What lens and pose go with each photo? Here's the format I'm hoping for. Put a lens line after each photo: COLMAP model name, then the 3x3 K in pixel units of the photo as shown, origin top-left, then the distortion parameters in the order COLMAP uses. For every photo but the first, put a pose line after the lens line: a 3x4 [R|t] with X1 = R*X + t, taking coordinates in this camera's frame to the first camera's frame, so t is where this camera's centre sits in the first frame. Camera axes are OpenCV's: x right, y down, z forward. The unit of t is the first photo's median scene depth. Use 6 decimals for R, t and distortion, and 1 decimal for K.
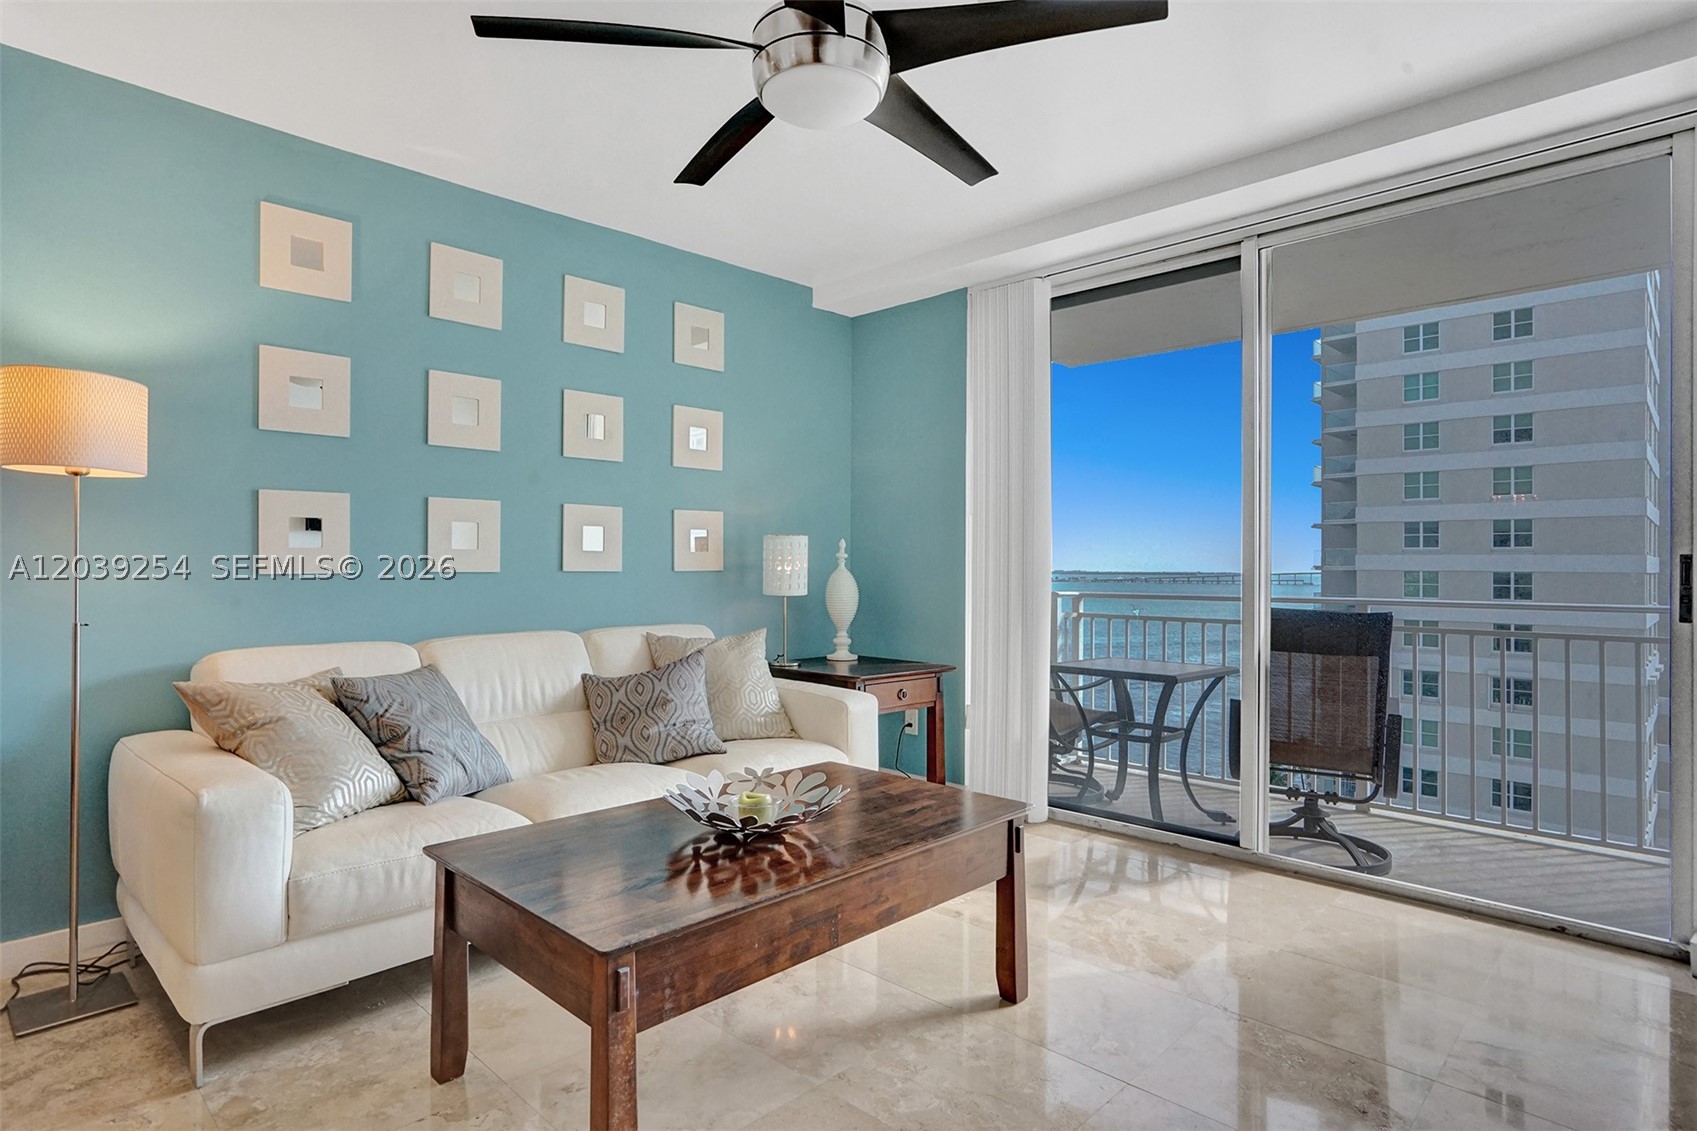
lens RADIAL K [[928.1, 0, 820.1], [0, 928.1, 542.6], [0, 0, 1]] dist [-0.007025, -0.000608]
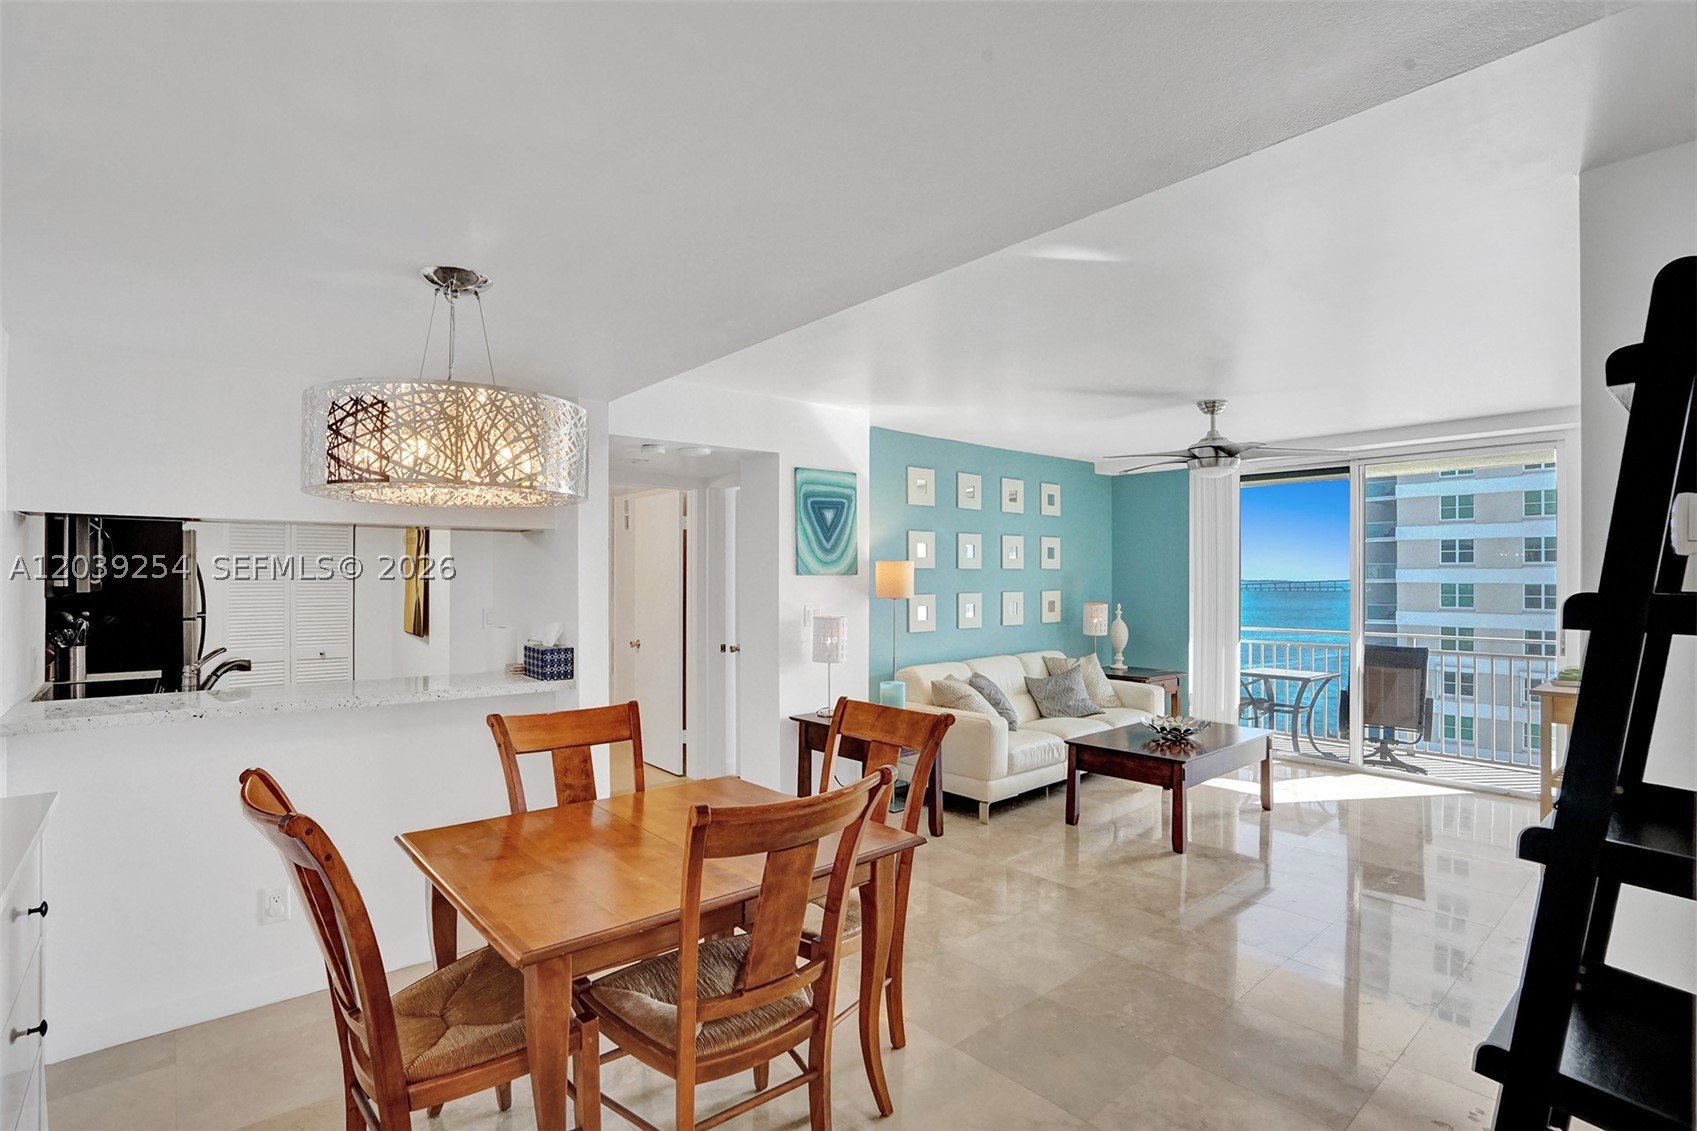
lens RADIAL K [[836.8, 0, 804.1], [0, 836.8, 542.2], [0, 0, 1]] dist [-0.050646, 0.000220]
pose [[0.994457, -0.012152, -0.104444, -0.460656], [0.010231, 0.999769, -0.018907, -0.108418], [0.104649, 0.017733, 0.994351, -0.766400]]
